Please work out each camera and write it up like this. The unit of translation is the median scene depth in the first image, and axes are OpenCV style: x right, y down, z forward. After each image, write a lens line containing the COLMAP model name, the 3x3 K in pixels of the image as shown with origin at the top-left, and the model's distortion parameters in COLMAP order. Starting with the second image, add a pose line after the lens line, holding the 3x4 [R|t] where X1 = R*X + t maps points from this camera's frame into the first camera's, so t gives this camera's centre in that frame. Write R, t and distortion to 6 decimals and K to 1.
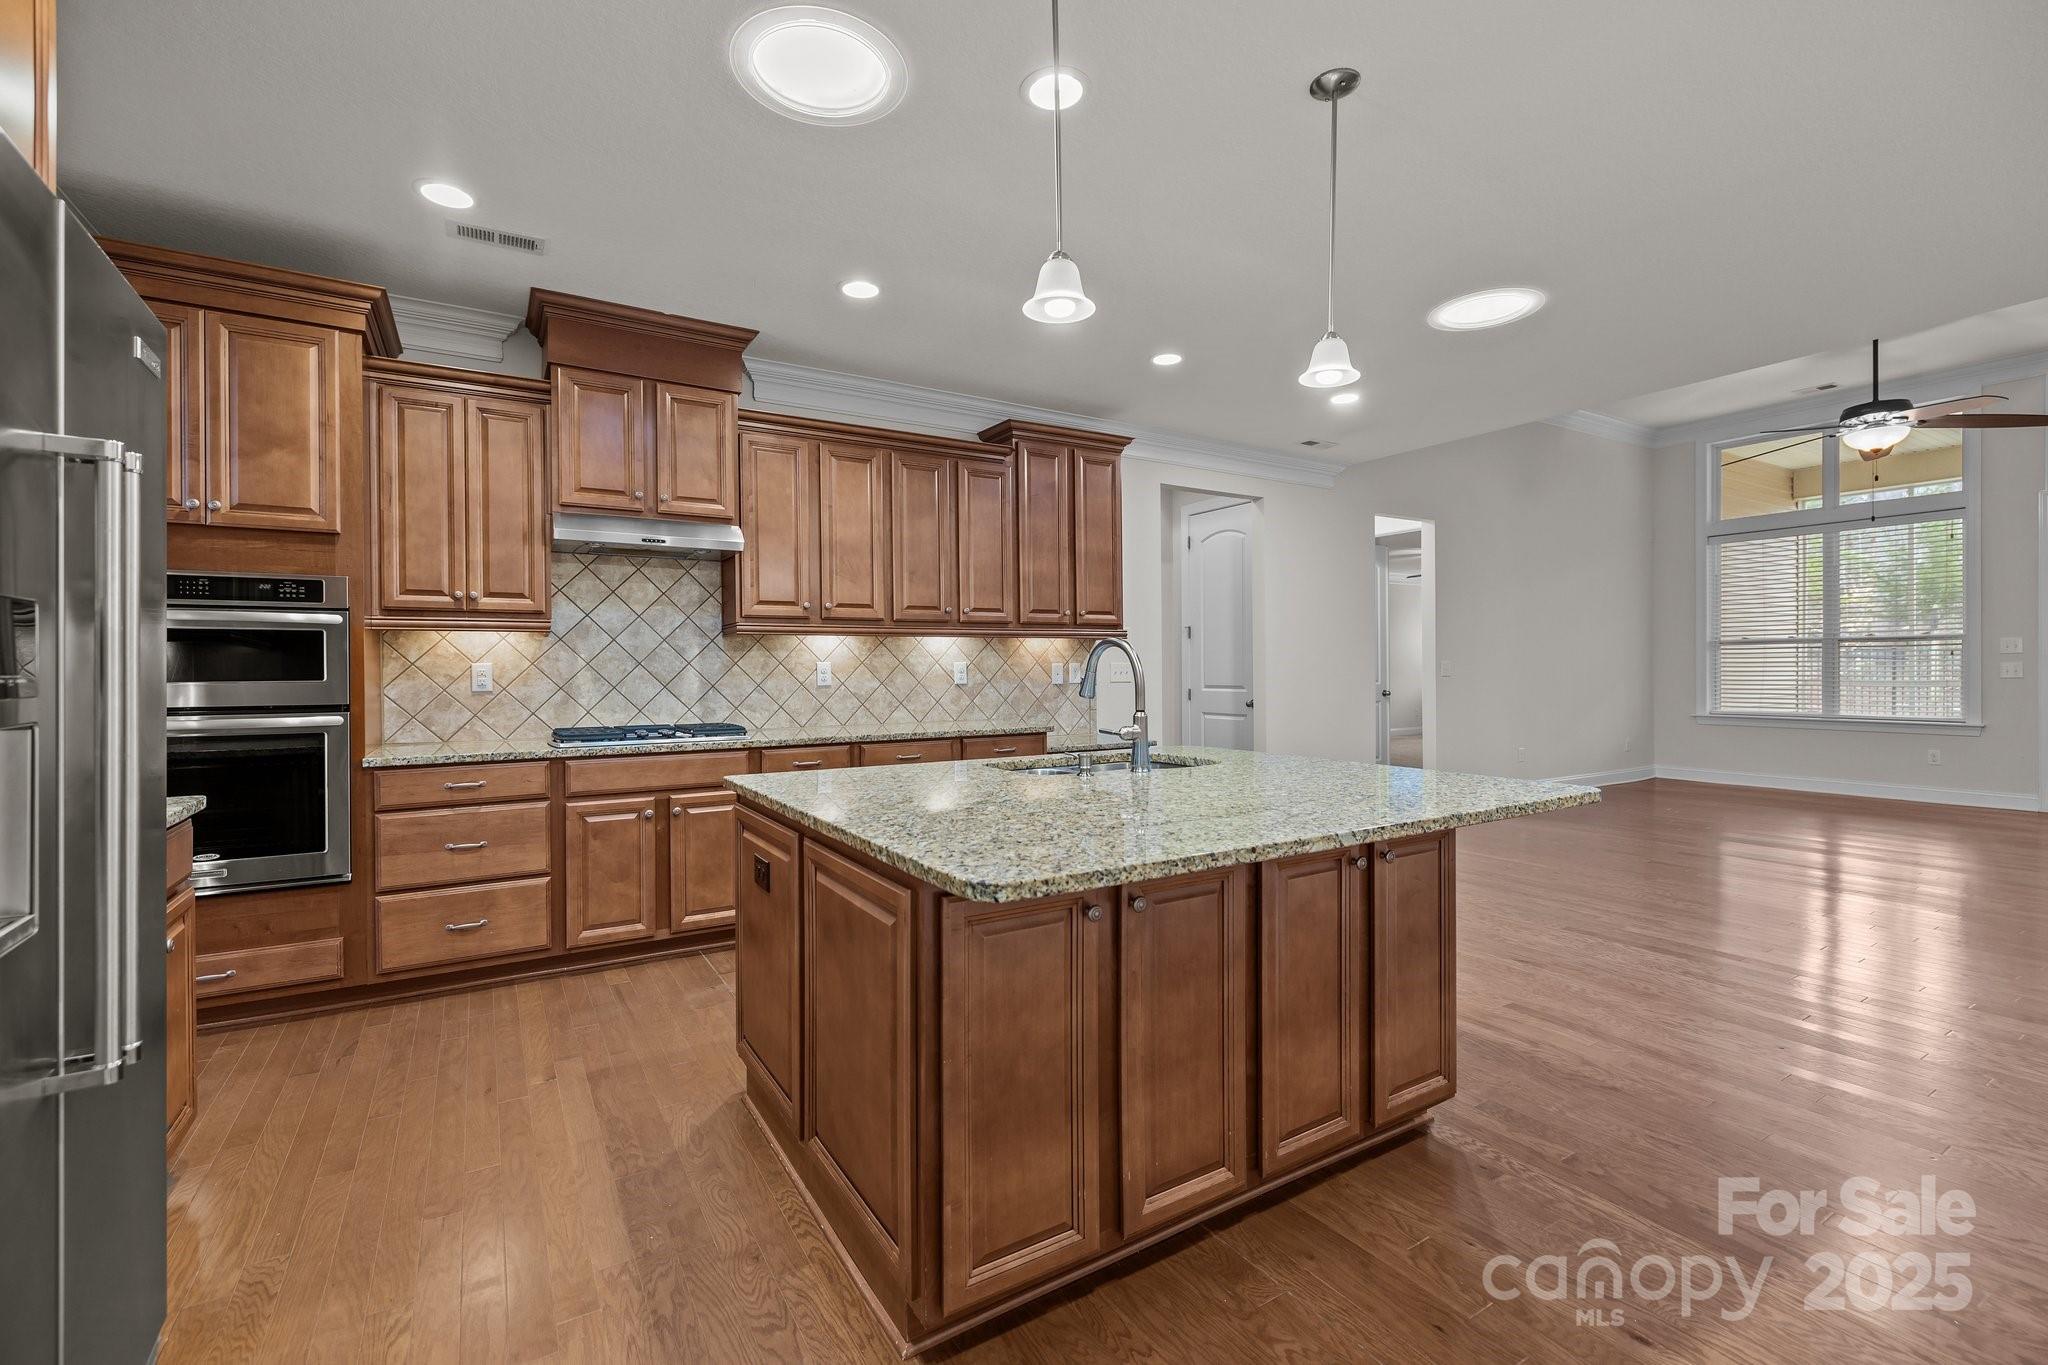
lens RADIAL K [[881.0, 0, 1002.0], [0, 881.0, 681.4], [0, 0, 1]] dist [-0.001847, -0.000148]
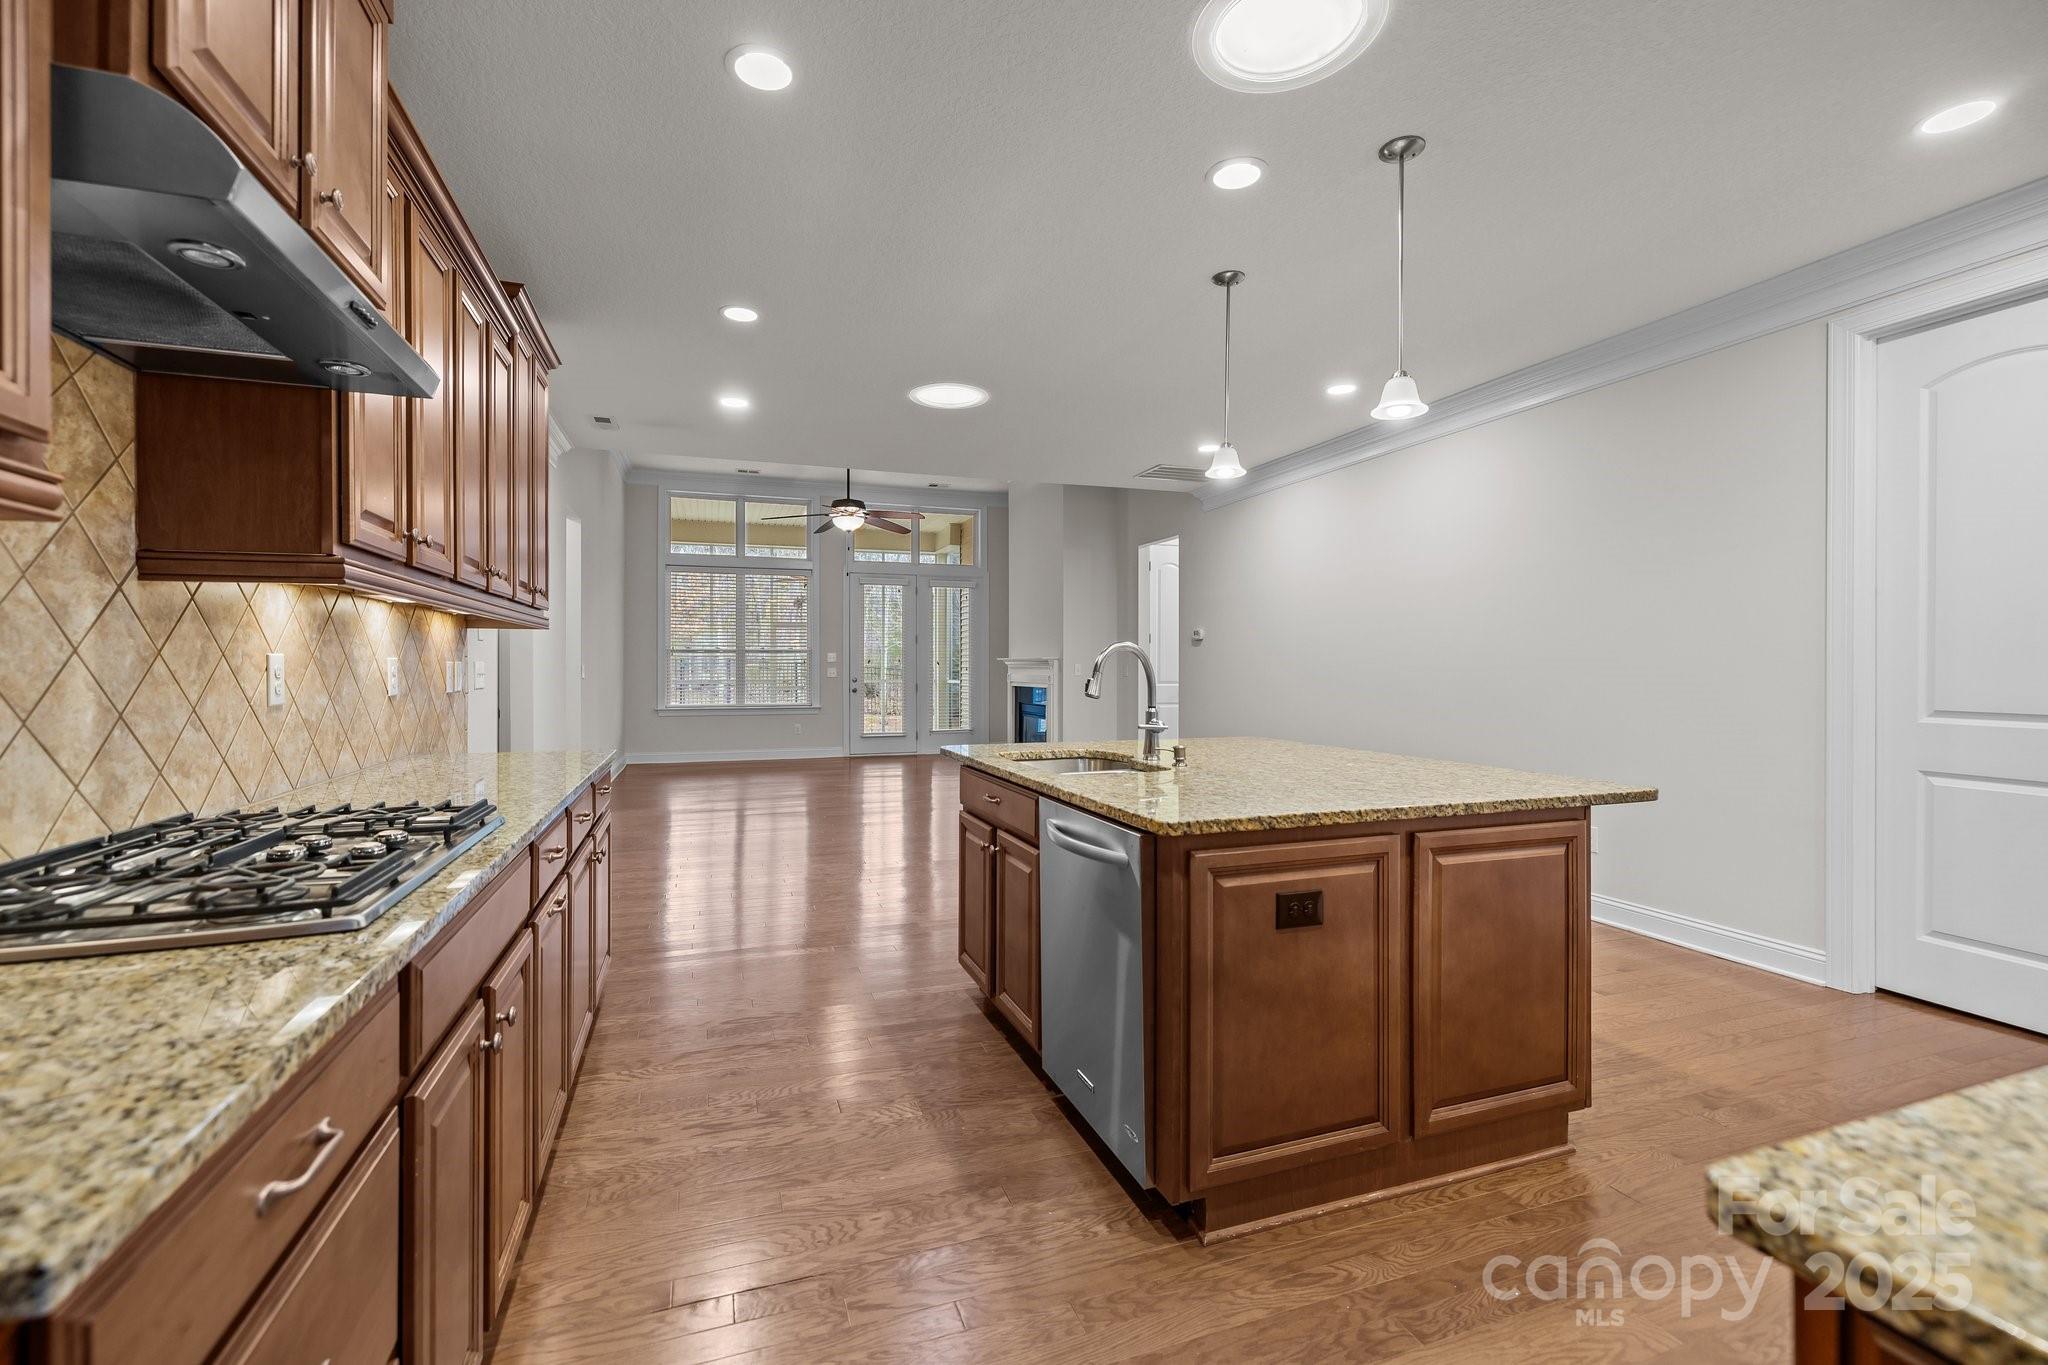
lens RADIAL K [[881.0, 0, 1020.2], [0, 881.0, 675.9], [0, 0, 1]] dist [-0.001847, -0.000148]
pose [[0.166901, -0.001798, 0.985972, -0.475176], [0.009928, 0.999951, 0.000143, -0.005417], [-0.985924, 0.009765, 0.166911, 0.444122]]
